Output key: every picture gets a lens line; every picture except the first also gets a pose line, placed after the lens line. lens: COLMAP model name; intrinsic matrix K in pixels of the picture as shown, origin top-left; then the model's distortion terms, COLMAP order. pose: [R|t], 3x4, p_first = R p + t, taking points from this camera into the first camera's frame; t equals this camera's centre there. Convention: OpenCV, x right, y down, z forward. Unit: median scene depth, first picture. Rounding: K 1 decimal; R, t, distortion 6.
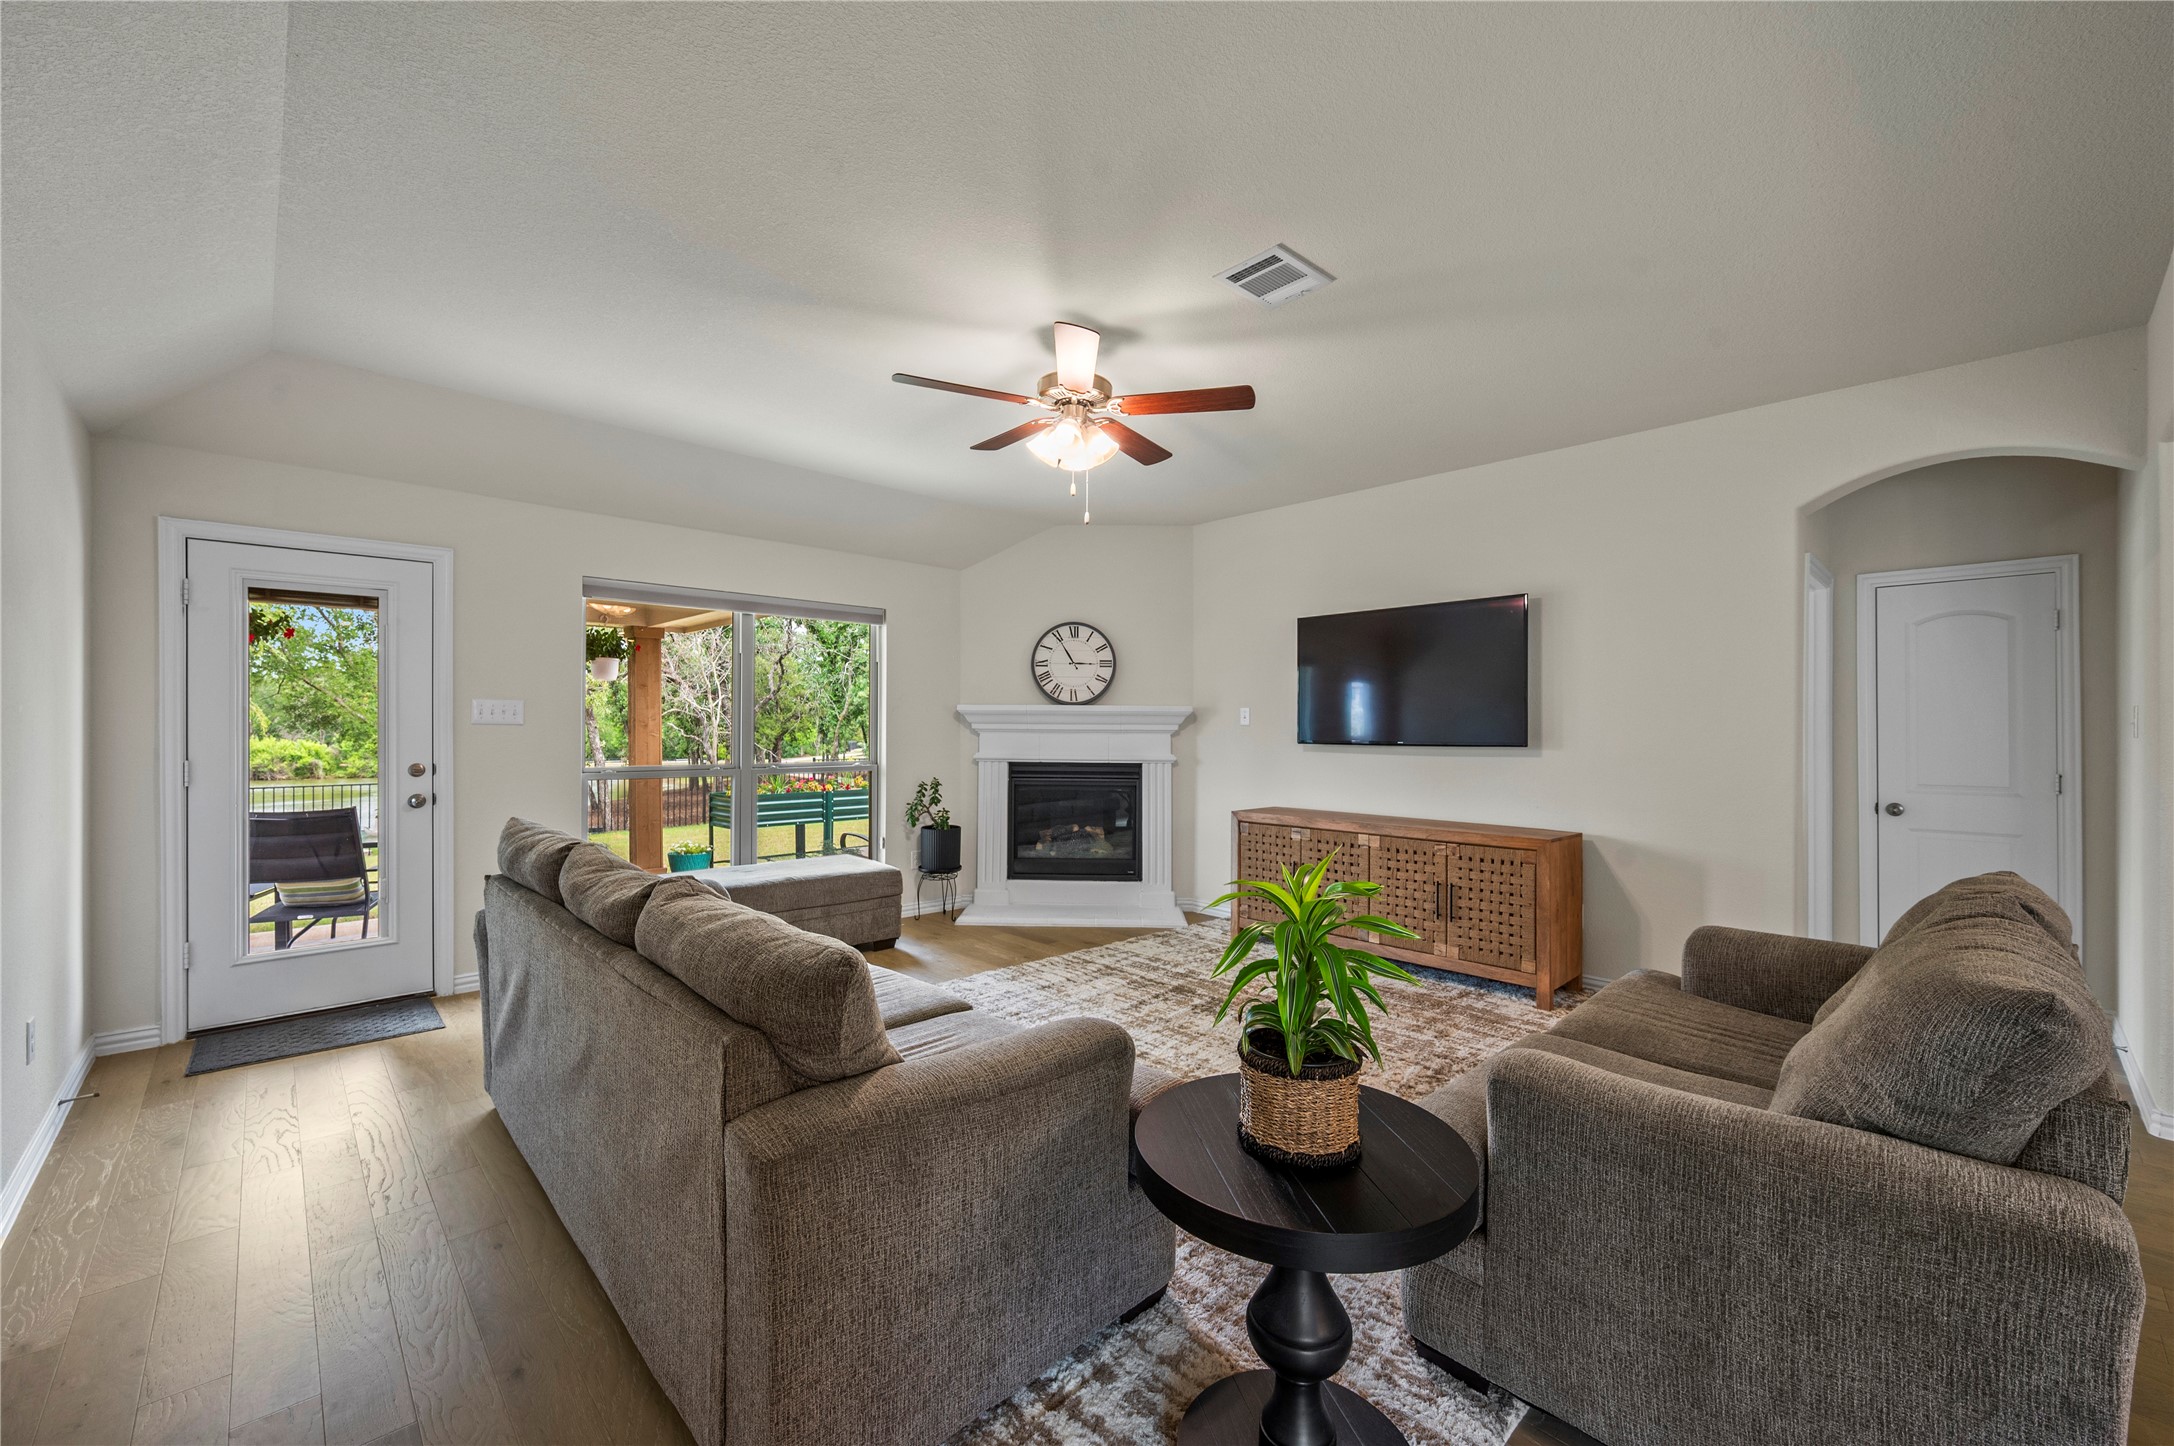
lens RADIAL K [[862.2, 0, 1088.5], [0, 862.2, 725.0], [0, 0, 1]] dist [-0.001778, -0.000334]
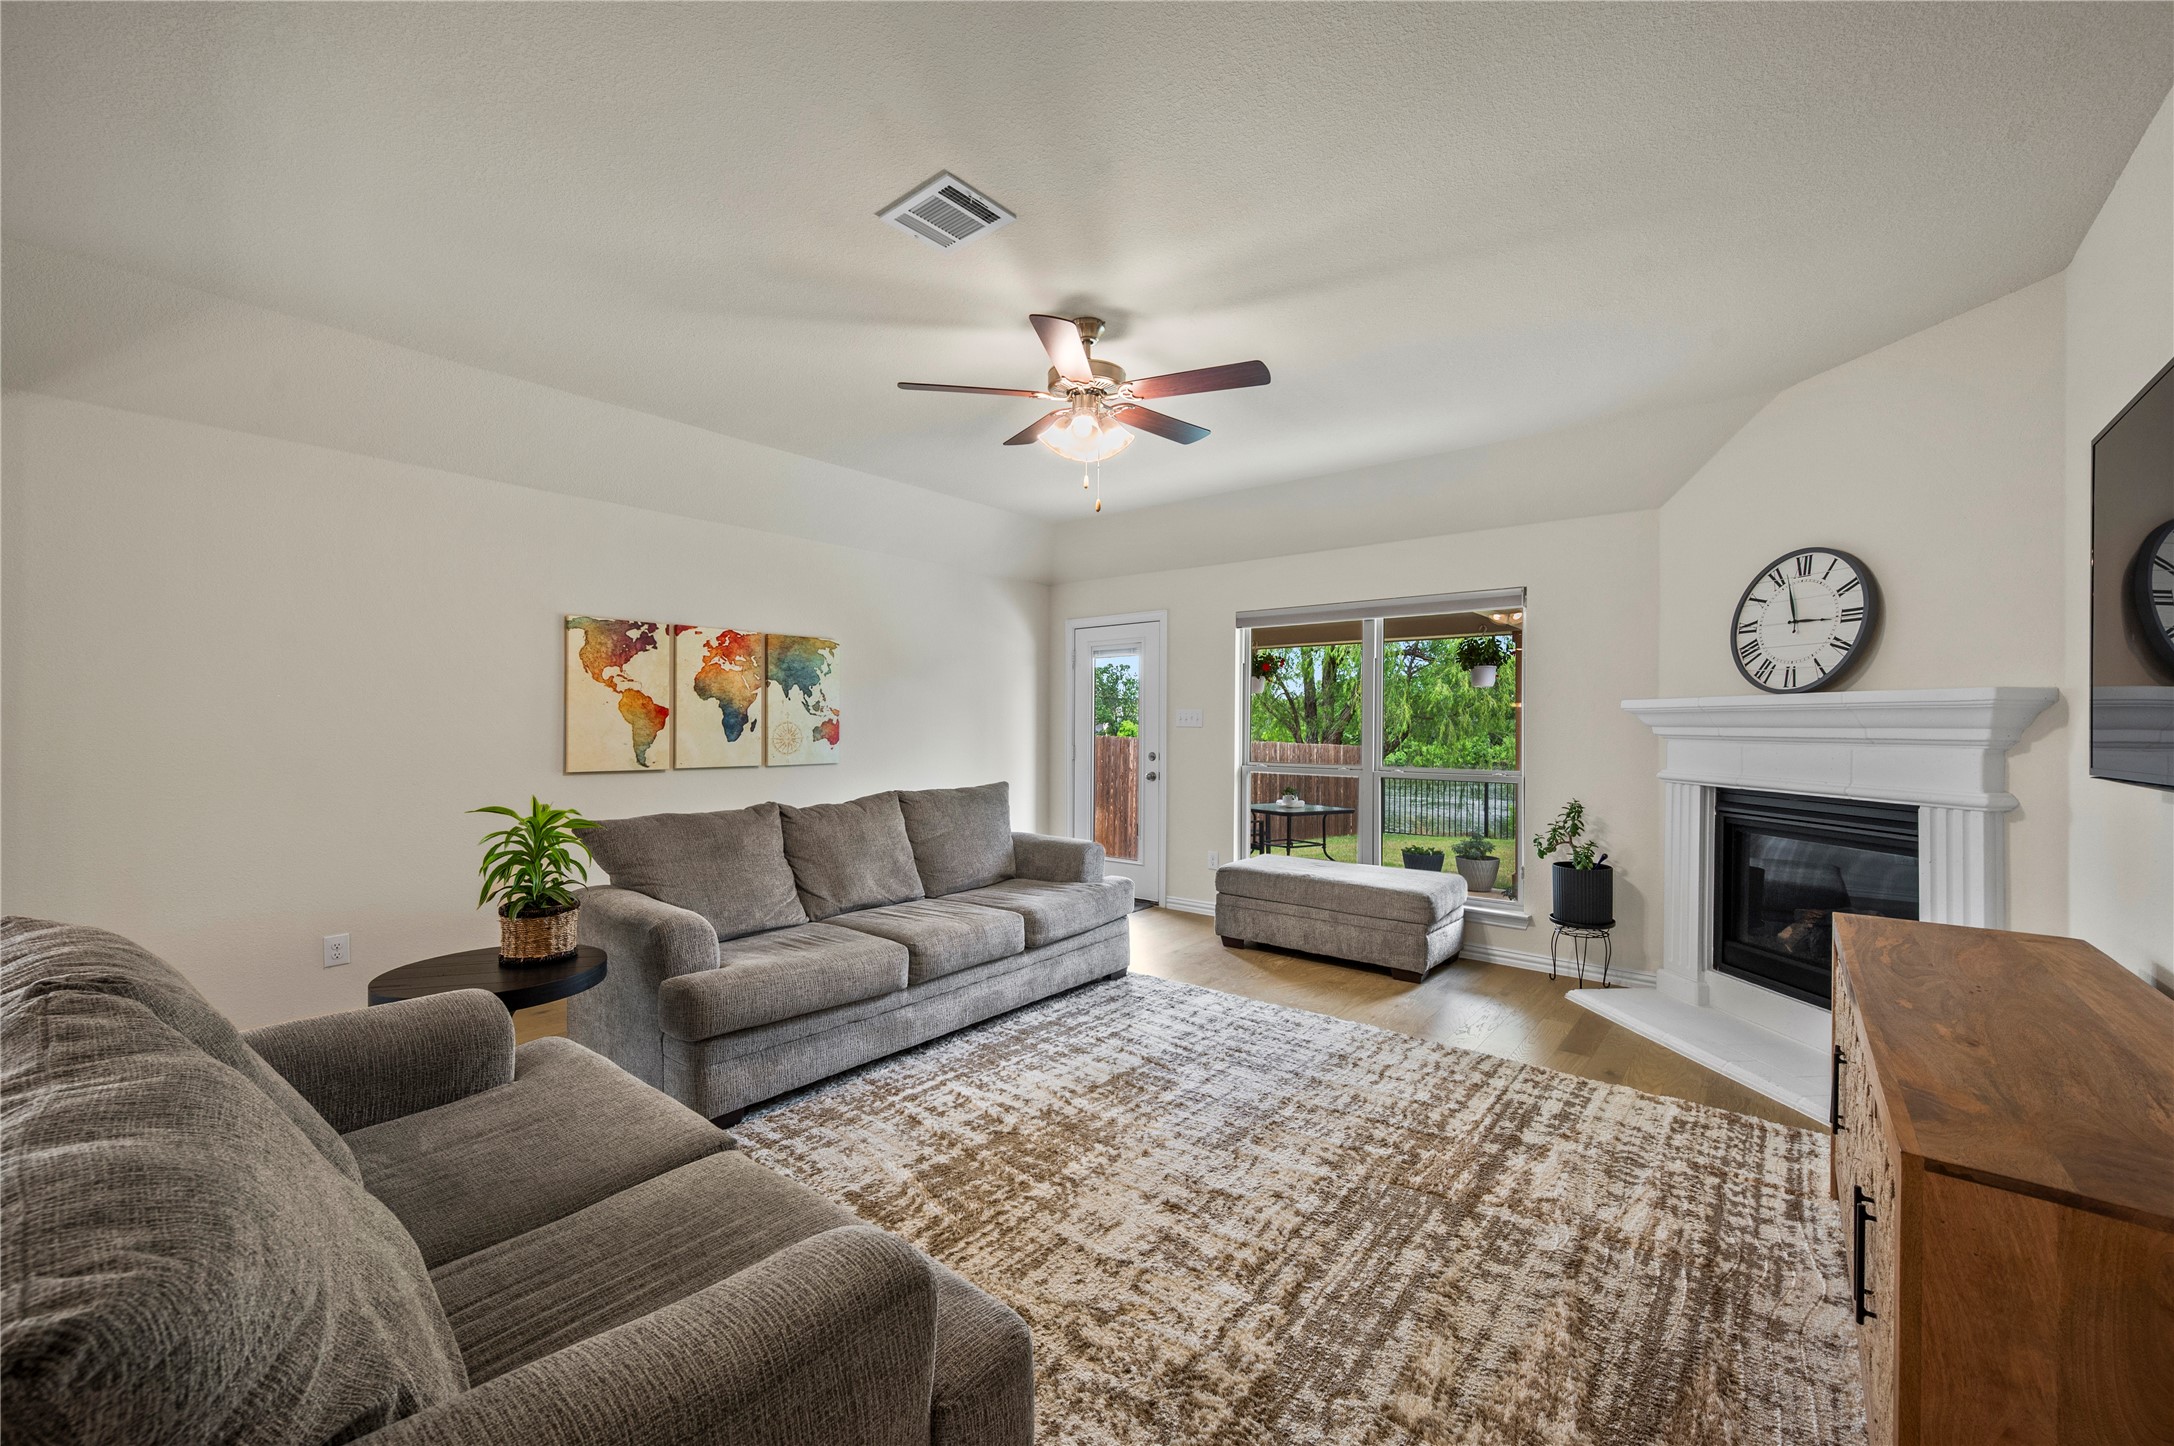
lens RADIAL K [[862.2, 0, 1088.5], [0, 862.2, 725.0], [0, 0, 1]] dist [-0.001778, -0.000334]
pose [[0.123528, -0.004226, -0.992332, 0.622997], [-0.005124, 0.999975, -0.004896, 0.003320], [0.992328, 0.005689, 0.123503, 0.585188]]
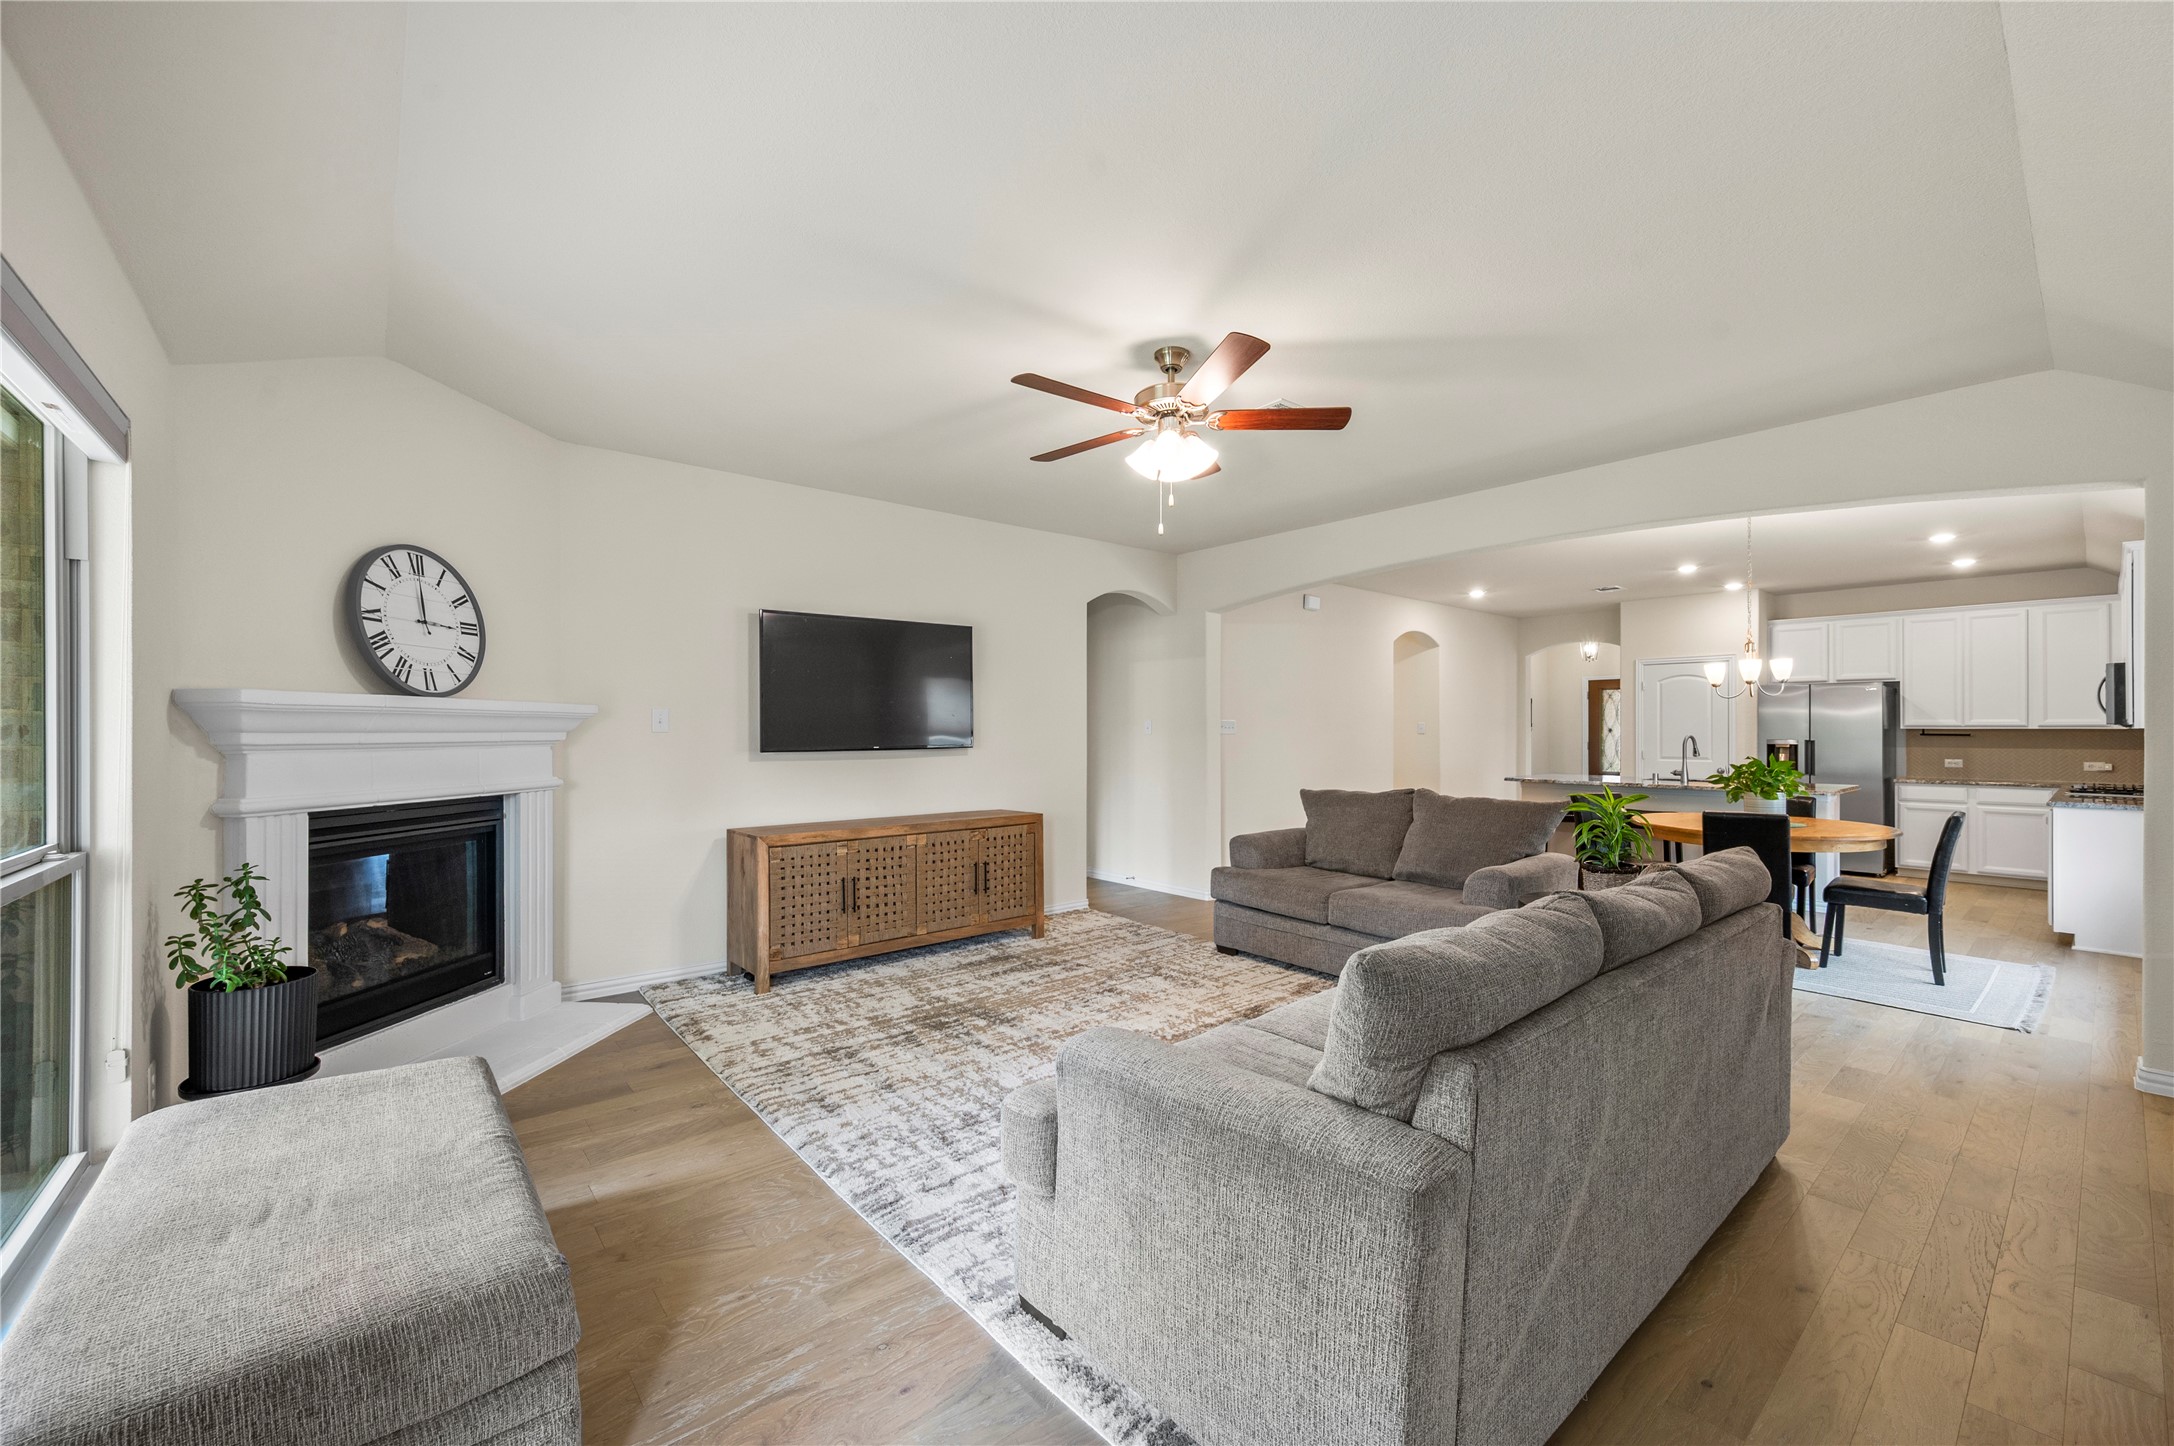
lens RADIAL K [[862.2, 0, 1088.5], [0, 862.2, 725.0], [0, 0, 1]] dist [-0.001778, -0.000334]
pose [[0.063553, 0.000203, 0.997978, -0.683351], [-0.000166, 1.000000, -0.000193, -0.007023], [-0.997978, -0.000154, 0.063554, 0.683435]]
